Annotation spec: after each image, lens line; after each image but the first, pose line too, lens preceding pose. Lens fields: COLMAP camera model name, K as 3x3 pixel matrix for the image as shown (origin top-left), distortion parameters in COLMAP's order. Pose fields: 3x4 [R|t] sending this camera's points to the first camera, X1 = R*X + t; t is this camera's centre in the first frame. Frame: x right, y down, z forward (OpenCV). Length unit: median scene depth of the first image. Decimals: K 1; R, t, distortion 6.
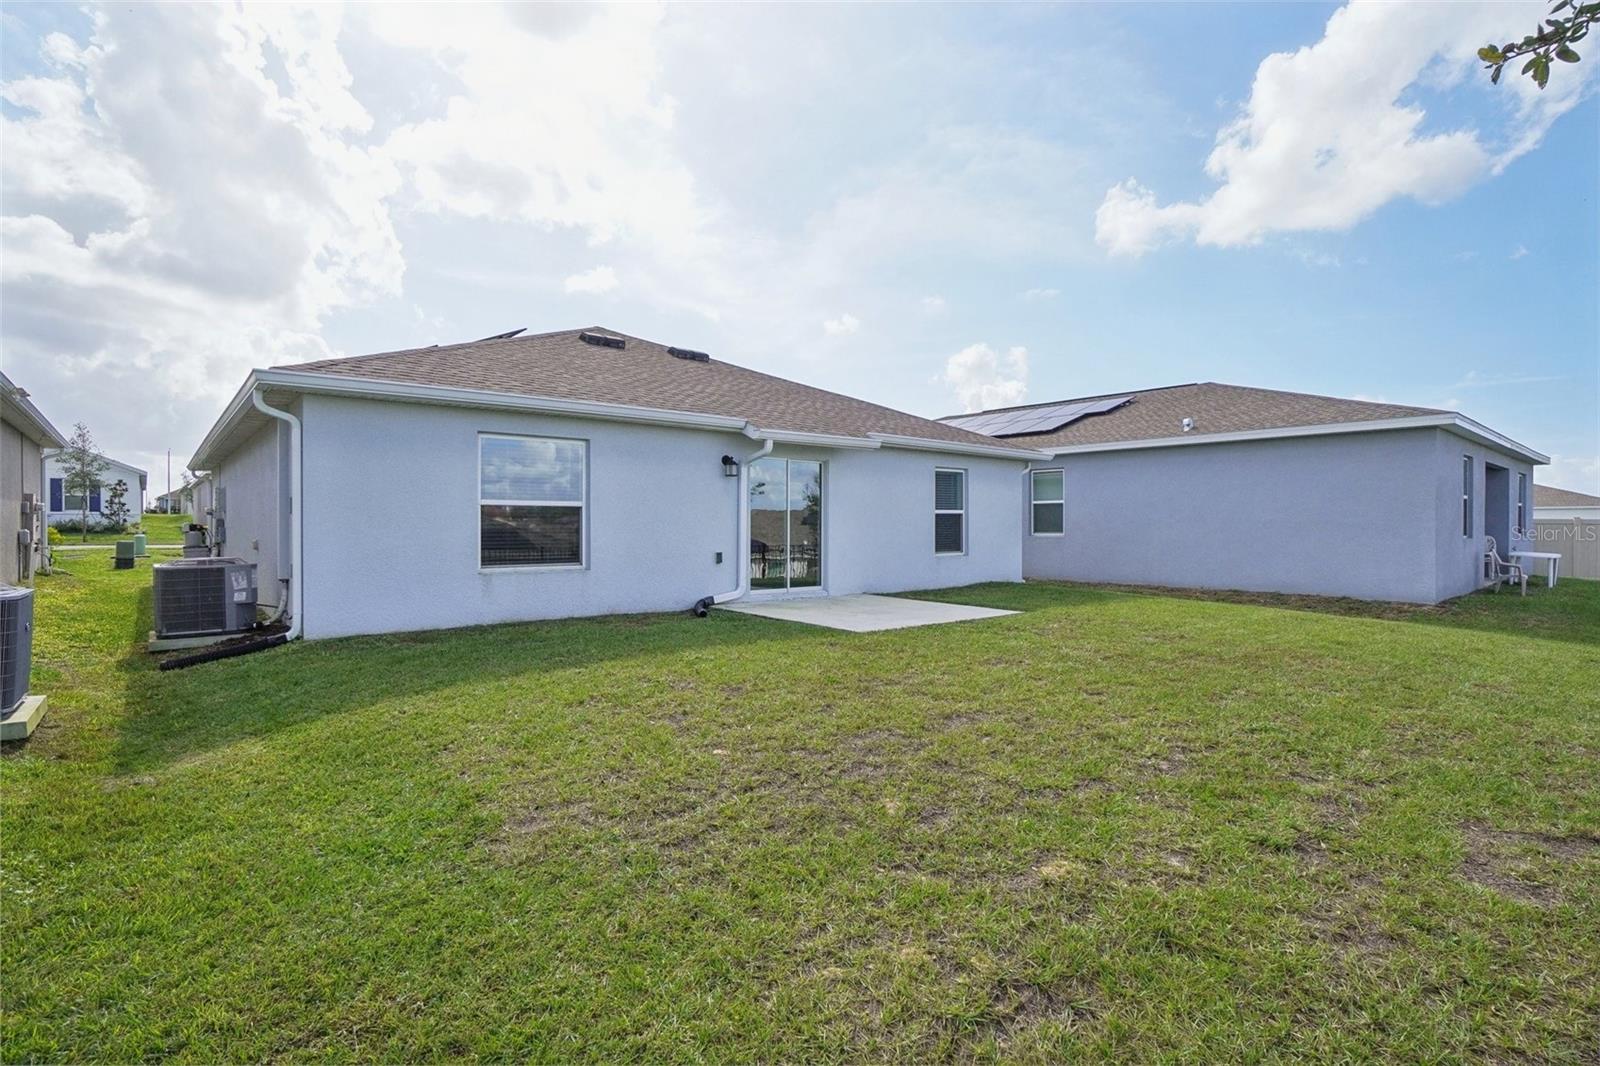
lens RADIAL K [[768.3, 0, 799.0], [0, 768.3, 520.4], [0, 0, 1]] dist [-0.049633, 0.017880]
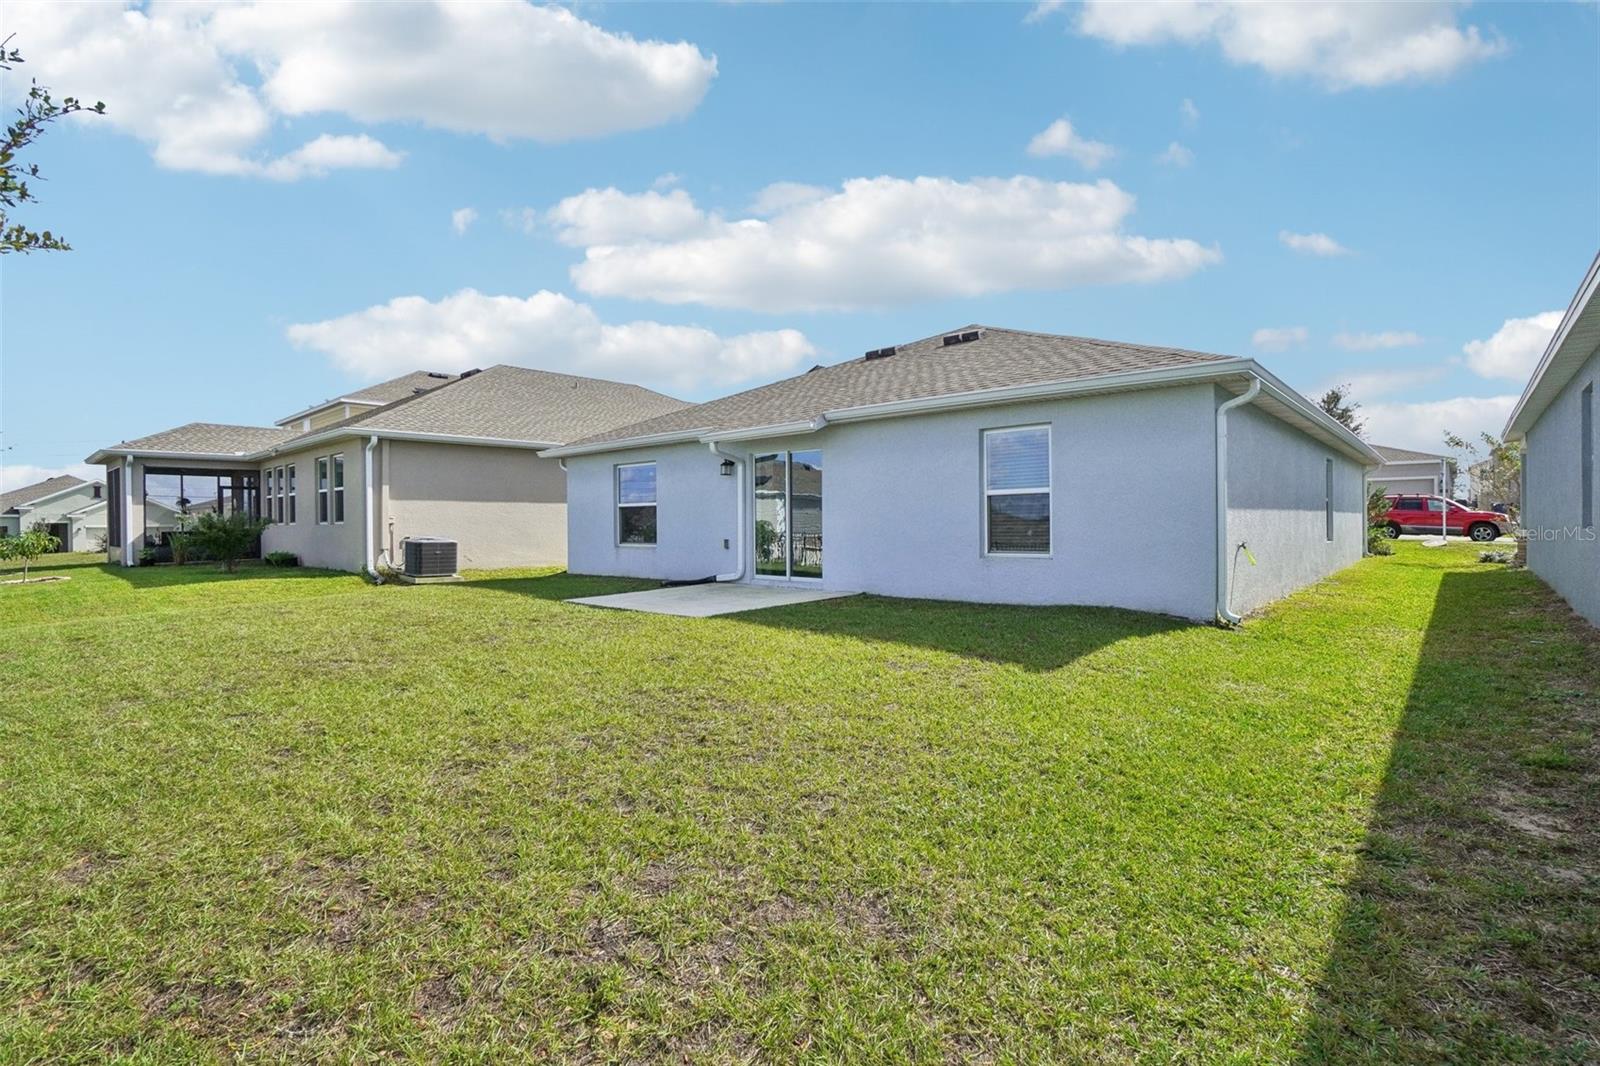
lens RADIAL K [[768.3, 0, 799.0], [0, 768.3, 520.4], [0, 0, 1]] dist [-0.049633, 0.017880]
pose [[0.144343, 0.001999, -0.989526, 0.871646], [0.019509, 0.999798, 0.004865, 0.006369], [0.989335, -0.020007, 0.144275, 0.740115]]
